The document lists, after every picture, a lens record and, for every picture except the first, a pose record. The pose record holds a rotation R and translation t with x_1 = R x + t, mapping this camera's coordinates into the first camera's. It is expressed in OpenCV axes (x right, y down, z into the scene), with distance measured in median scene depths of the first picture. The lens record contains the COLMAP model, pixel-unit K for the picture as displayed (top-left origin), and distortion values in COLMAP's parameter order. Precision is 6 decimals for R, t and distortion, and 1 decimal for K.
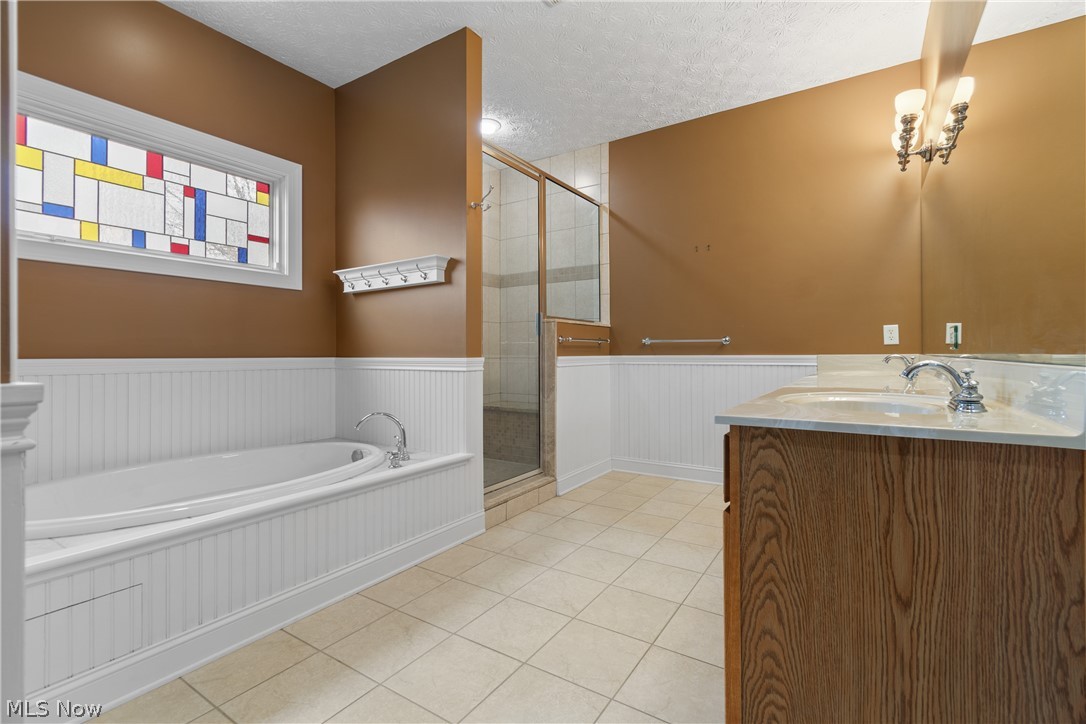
lens RADIAL K [[483.2, 0, 546.3], [0, 483.2, 356.1], [0, 0, 1]] dist [0.003014, -0.001251]
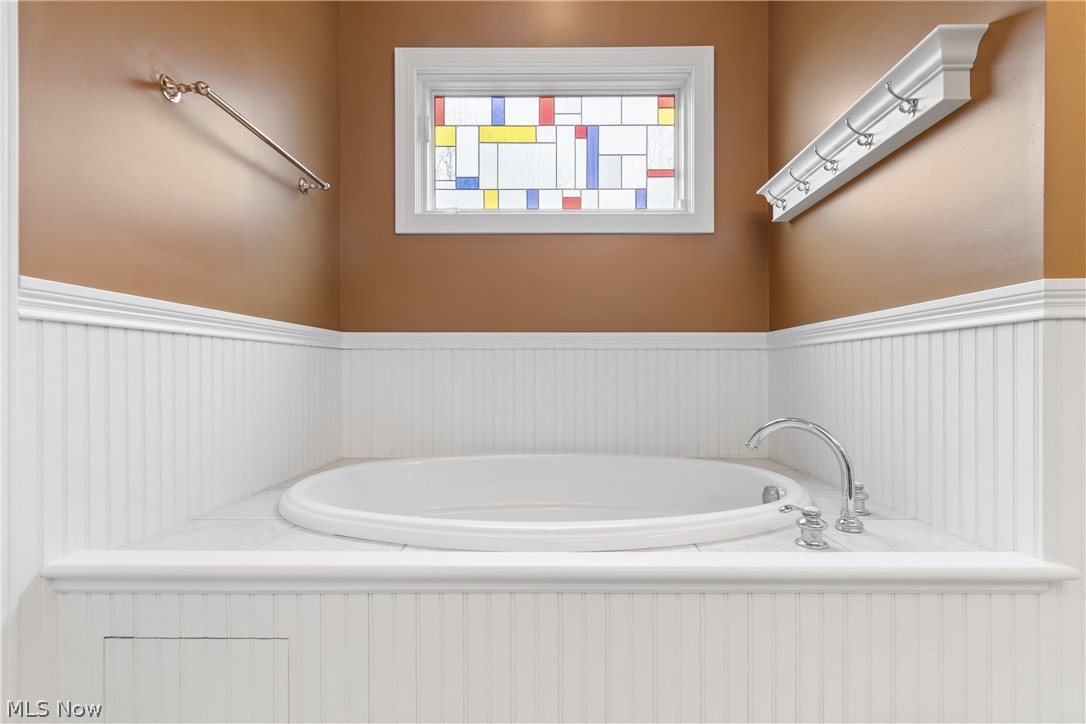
lens RADIAL K [[483.2, 0, 561.2], [0, 483.2, 370.2], [0, 0, 1]] dist [0.003014, -0.001251]
pose [[0.549404, 0.001770, -0.835555, -0.066594], [-0.005081, 0.999986, -0.001223, 0.067022], [0.835541, 0.004917, 0.549406, 0.517821]]
